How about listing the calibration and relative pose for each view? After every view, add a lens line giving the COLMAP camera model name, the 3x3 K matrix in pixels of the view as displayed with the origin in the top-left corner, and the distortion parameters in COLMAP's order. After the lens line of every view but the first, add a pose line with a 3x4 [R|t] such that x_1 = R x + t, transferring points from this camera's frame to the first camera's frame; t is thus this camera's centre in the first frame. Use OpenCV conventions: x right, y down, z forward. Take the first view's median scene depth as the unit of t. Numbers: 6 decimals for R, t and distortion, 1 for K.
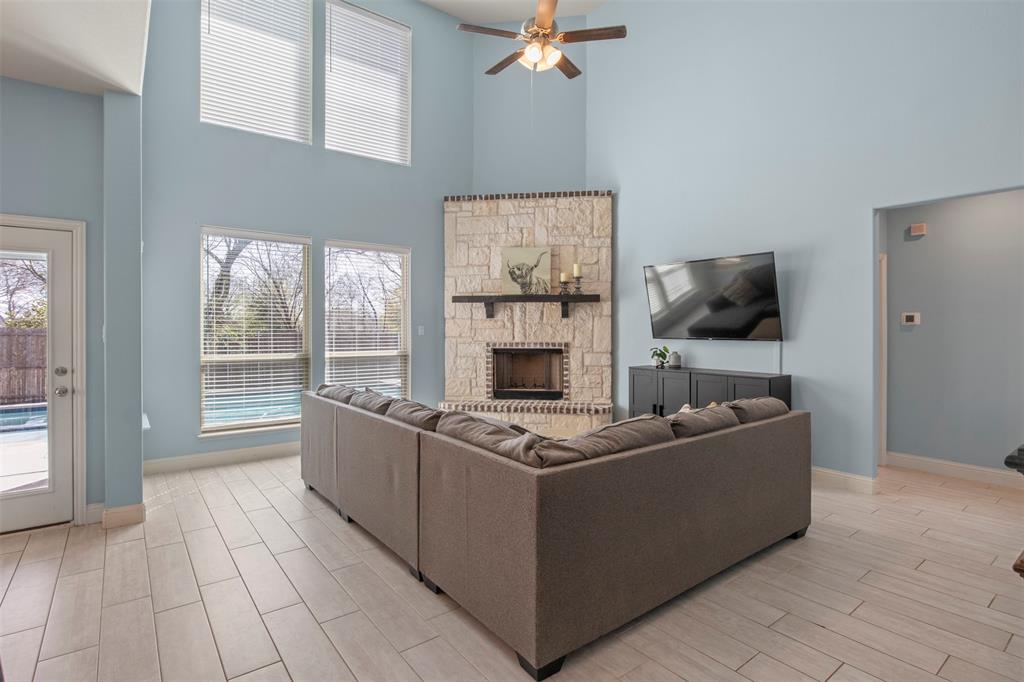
lens RADIAL K [[510.4, 0, 507.4], [0, 510.4, 333.8], [0, 0, 1]] dist [-0.010422, -0.001290]
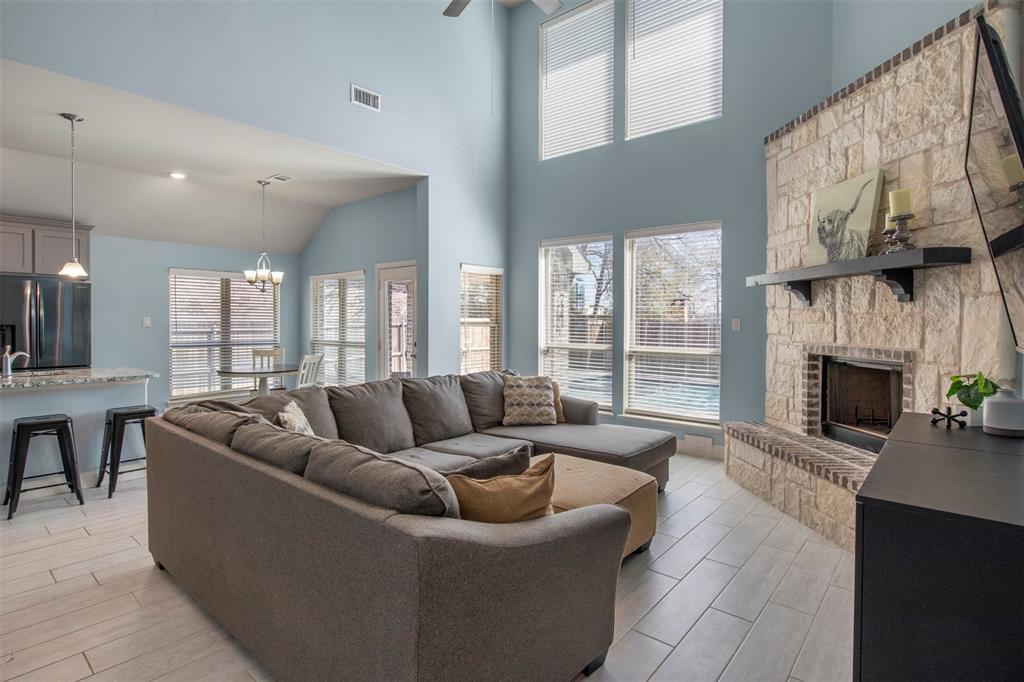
lens RADIAL K [[510.4, 0, 514.3], [0, 510.4, 332.9], [0, 0, 1]] dist [-0.010422, -0.001290]
pose [[0.216288, 0.021644, -0.976090, 0.515624], [-0.016278, 0.999695, 0.018561, -0.003618], [0.976194, 0.011875, 0.216574, 0.517674]]
